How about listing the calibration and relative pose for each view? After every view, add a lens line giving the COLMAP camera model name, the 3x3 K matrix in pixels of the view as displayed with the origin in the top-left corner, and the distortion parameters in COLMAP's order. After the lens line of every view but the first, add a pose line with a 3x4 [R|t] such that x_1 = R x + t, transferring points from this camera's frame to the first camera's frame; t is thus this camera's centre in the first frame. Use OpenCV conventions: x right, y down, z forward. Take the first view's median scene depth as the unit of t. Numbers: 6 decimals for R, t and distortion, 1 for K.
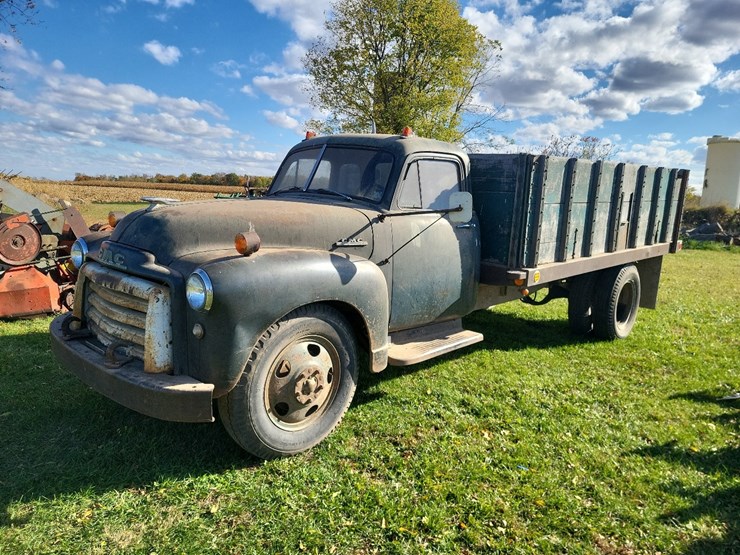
lens RADIAL K [[553.3, 0, 363.3], [0, 553.3, 277.4], [0, 0, 1]] dist [0.051596, -0.041882]
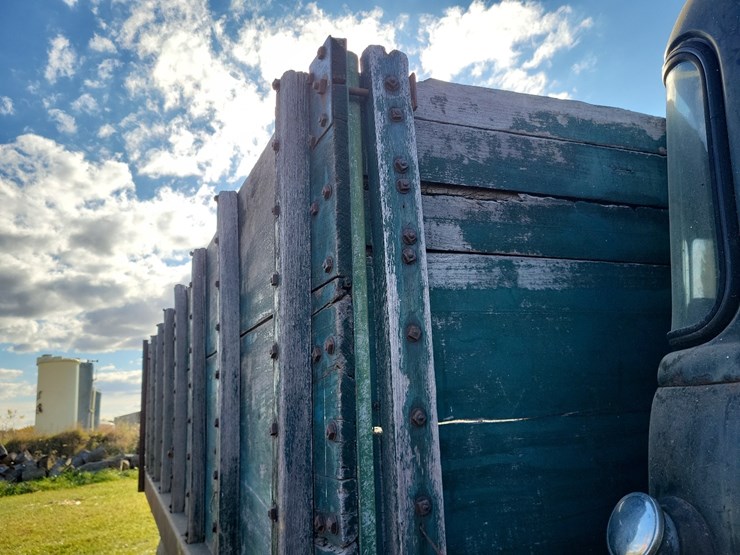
lens RADIAL K [[567.5, 0, 367.9], [0, 567.5, 271.1], [0, 0, 1]] dist [0.033410, -0.010384]
pose [[0.401829, 0.146060, 0.903991, -0.277956], [0.228935, 0.939824, -0.253613, -0.215887], [-0.886635, 0.308864, 0.344210, 1.598955]]
